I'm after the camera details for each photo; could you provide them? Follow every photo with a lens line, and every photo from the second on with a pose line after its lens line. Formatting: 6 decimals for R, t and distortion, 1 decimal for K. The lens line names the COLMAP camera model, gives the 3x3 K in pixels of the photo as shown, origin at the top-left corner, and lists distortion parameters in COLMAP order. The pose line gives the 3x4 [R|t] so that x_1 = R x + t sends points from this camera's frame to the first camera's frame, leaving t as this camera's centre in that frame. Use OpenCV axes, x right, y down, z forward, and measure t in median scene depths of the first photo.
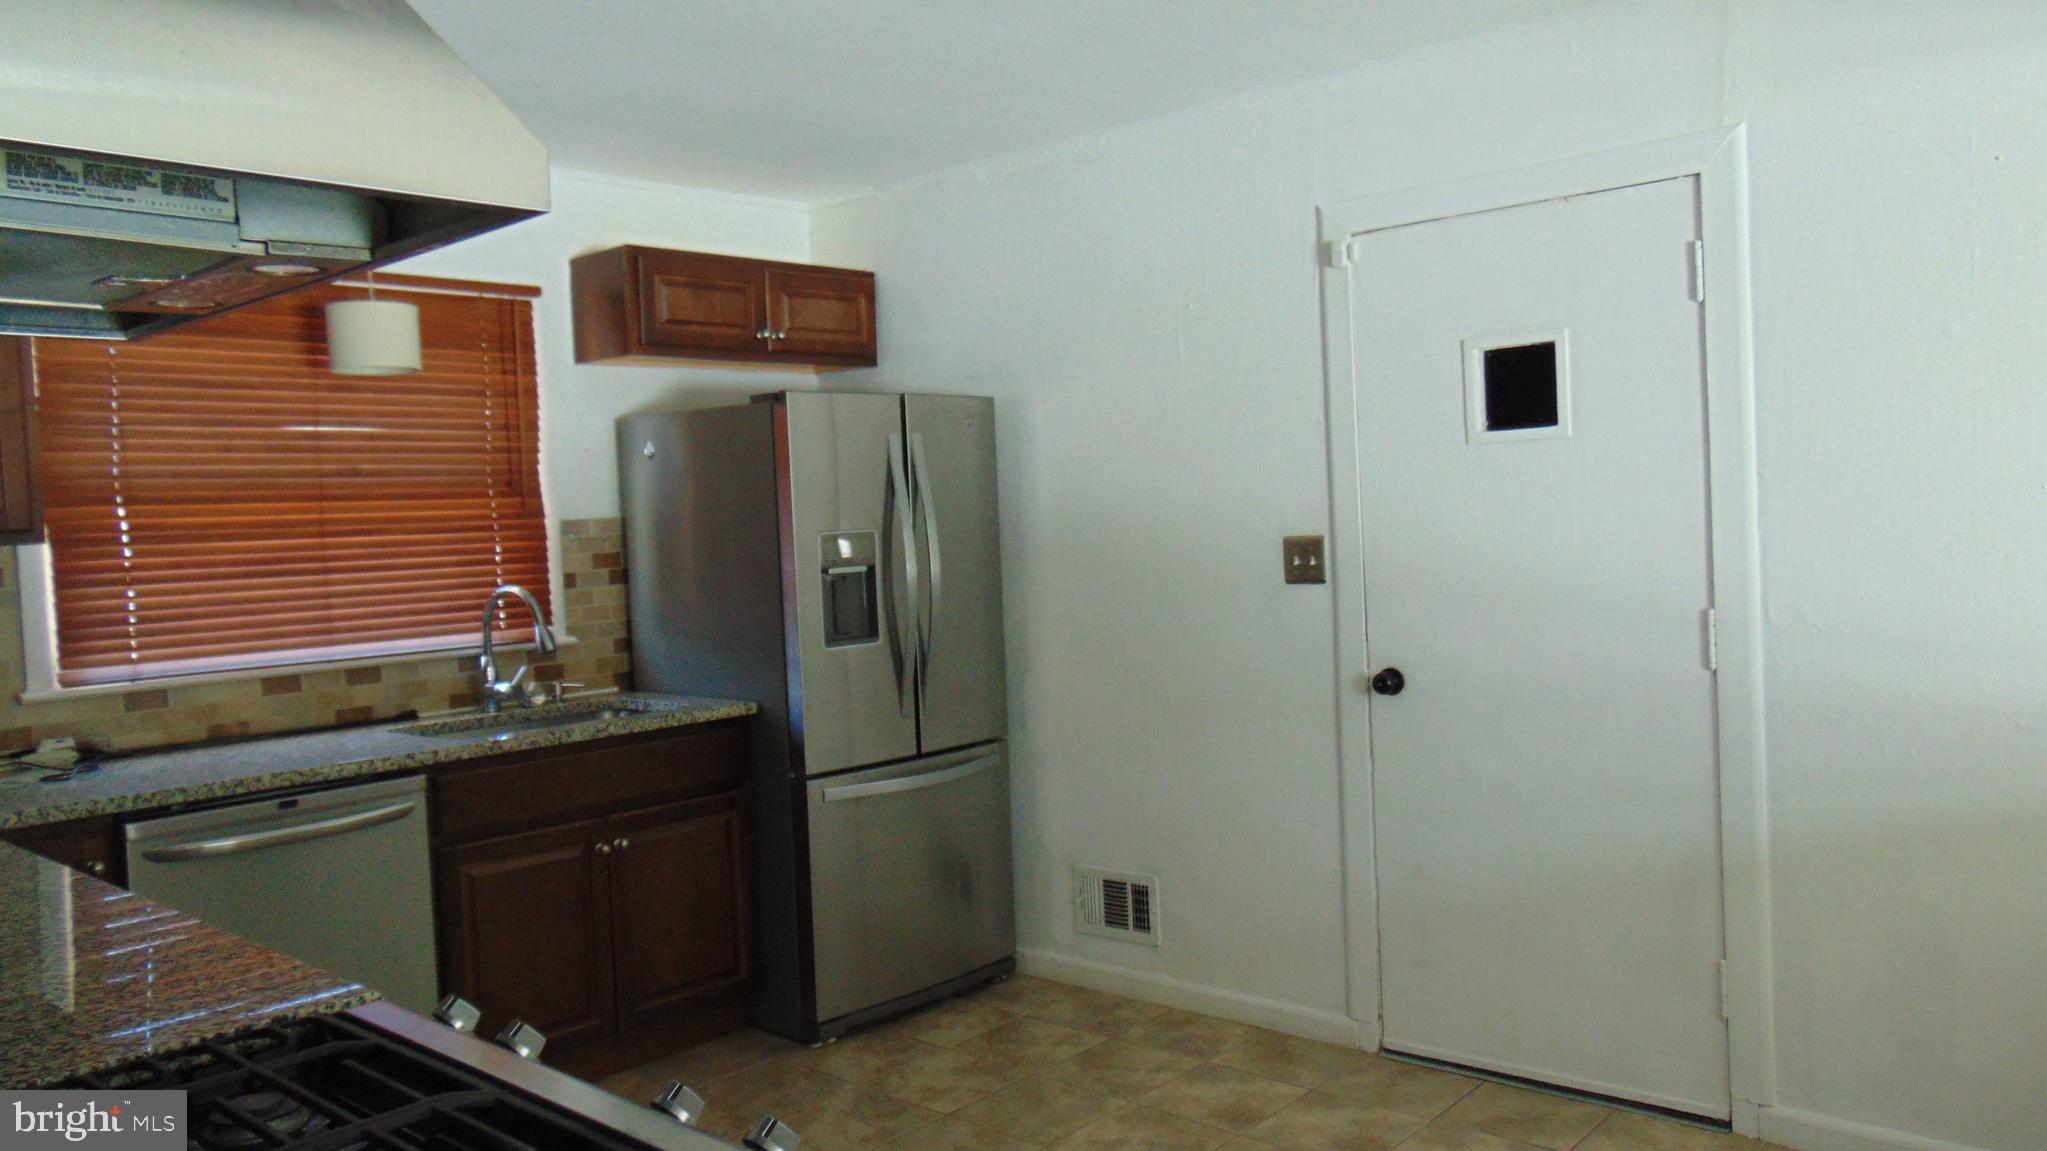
lens RADIAL K [[1528.1, 0, 1029.2], [0, 1528.1, 570.0], [0, 0, 1]] dist [-0.040489, 0.080627]
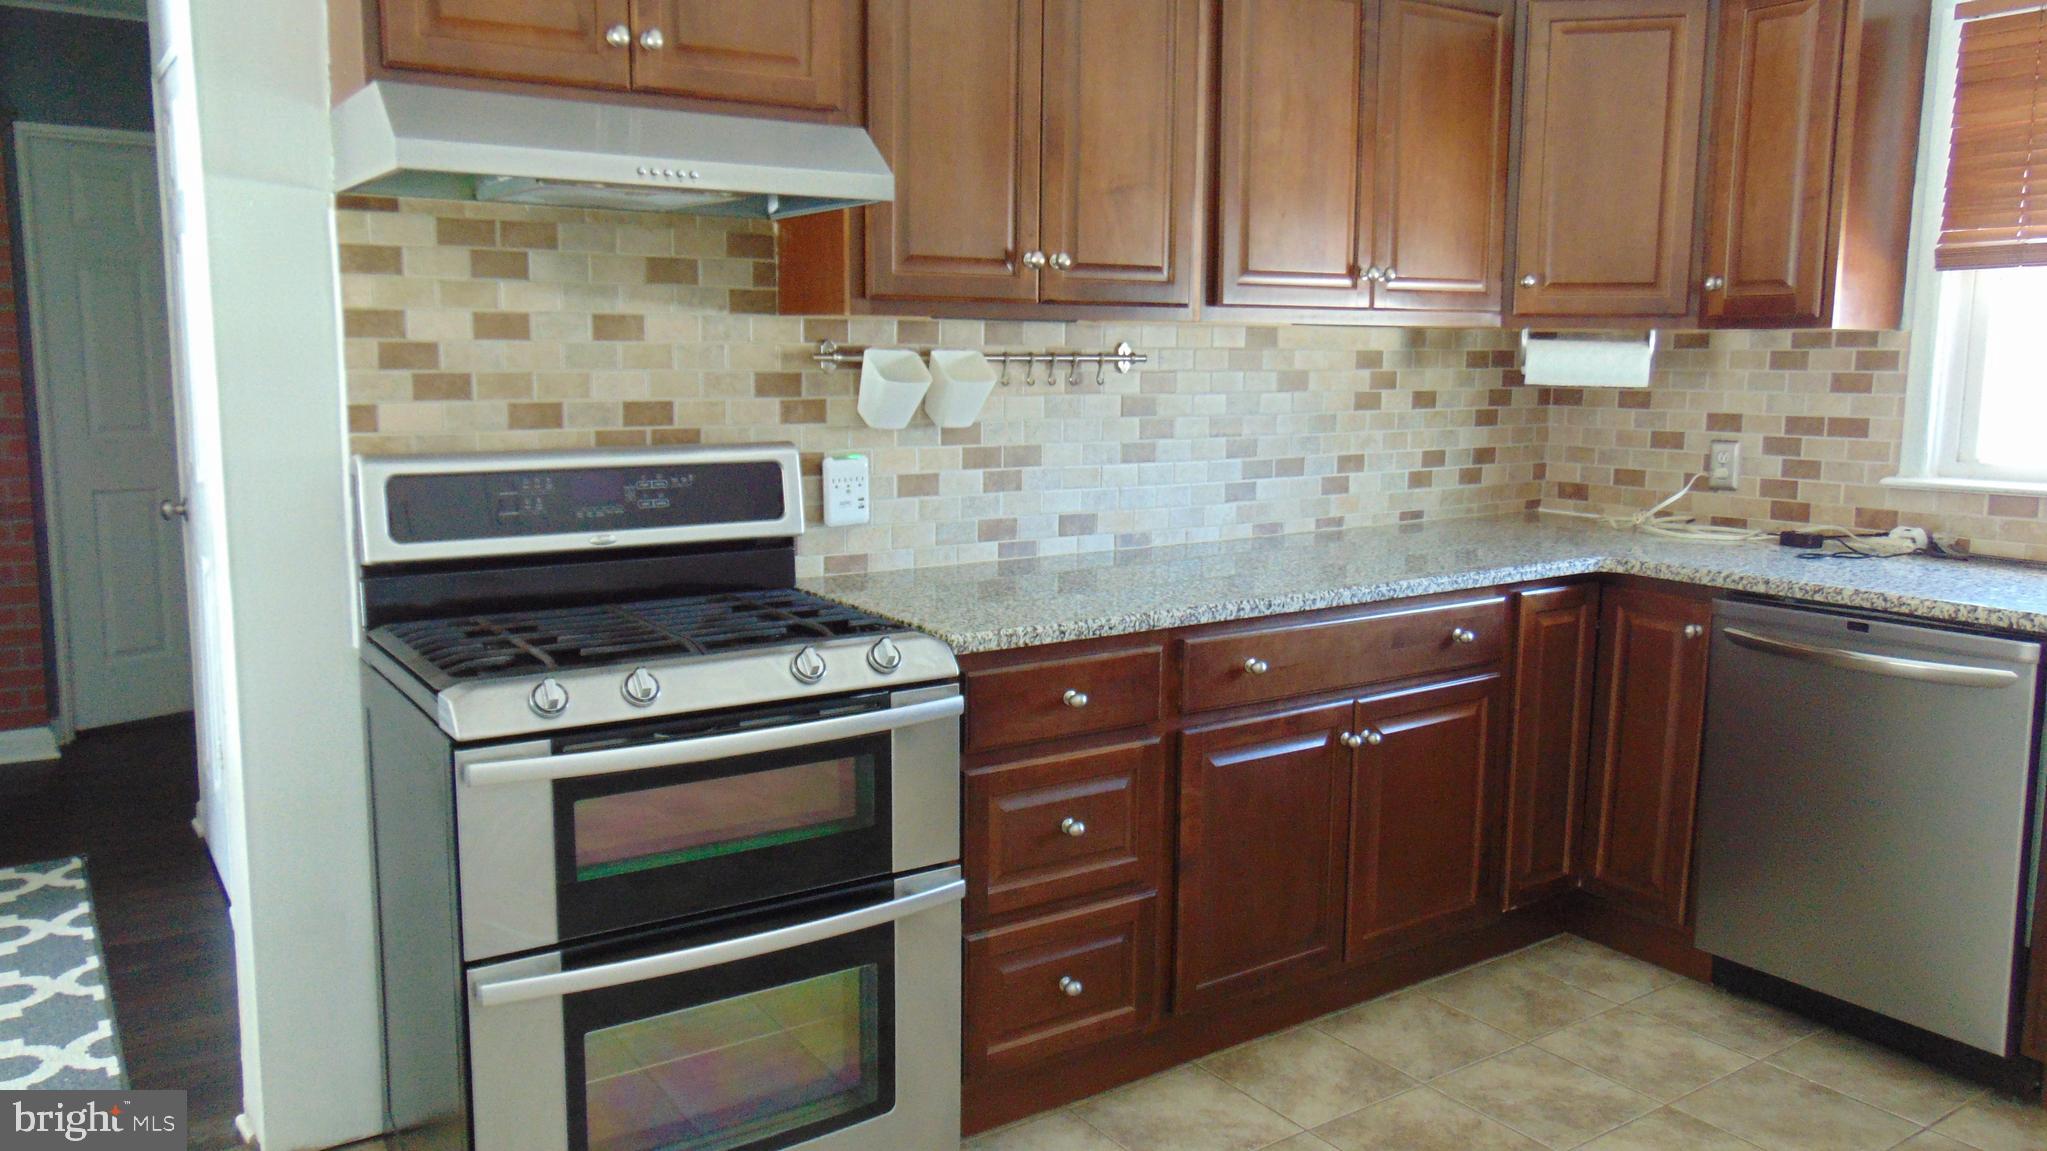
lens RADIAL K [[1528.1, 0, 1029.2], [0, 1528.1, 570.0], [0, 0, 1]] dist [-0.040489, 0.080627]
pose [[-0.243948, 0.177637, -0.953380, 0.425045], [-0.030417, 0.981196, 0.190603, -0.031505], [0.969311, 0.075496, -0.233958, 0.636817]]
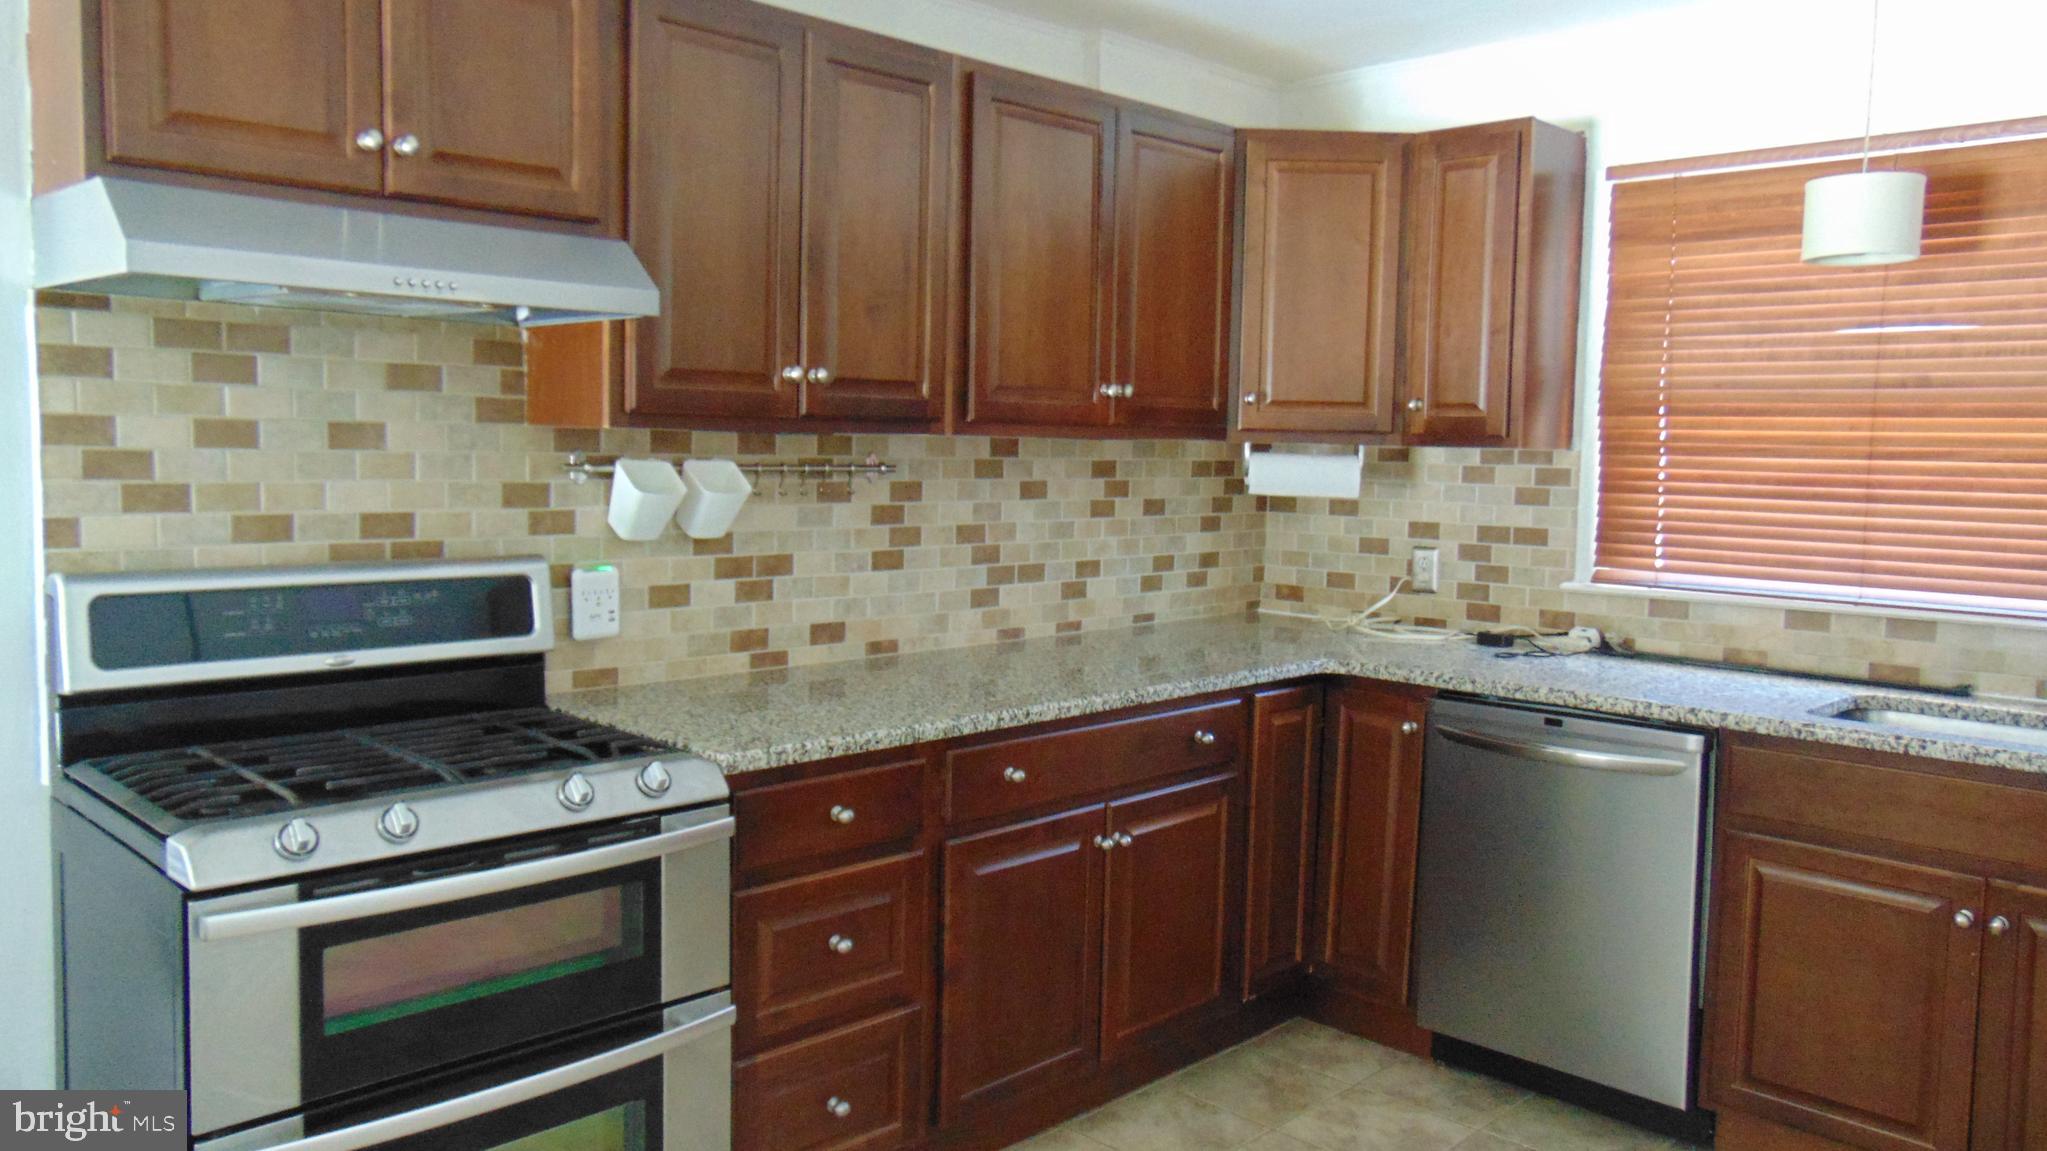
lens RADIAL K [[1528.1, 0, 1029.2], [0, 1528.1, 570.0], [0, 0, 1]] dist [-0.040489, 0.080627]
pose [[-0.050323, 0.124177, -0.990983, 0.436294], [-0.054501, 0.990420, 0.126874, -0.044855], [0.997245, 0.060394, -0.043074, 0.605887]]
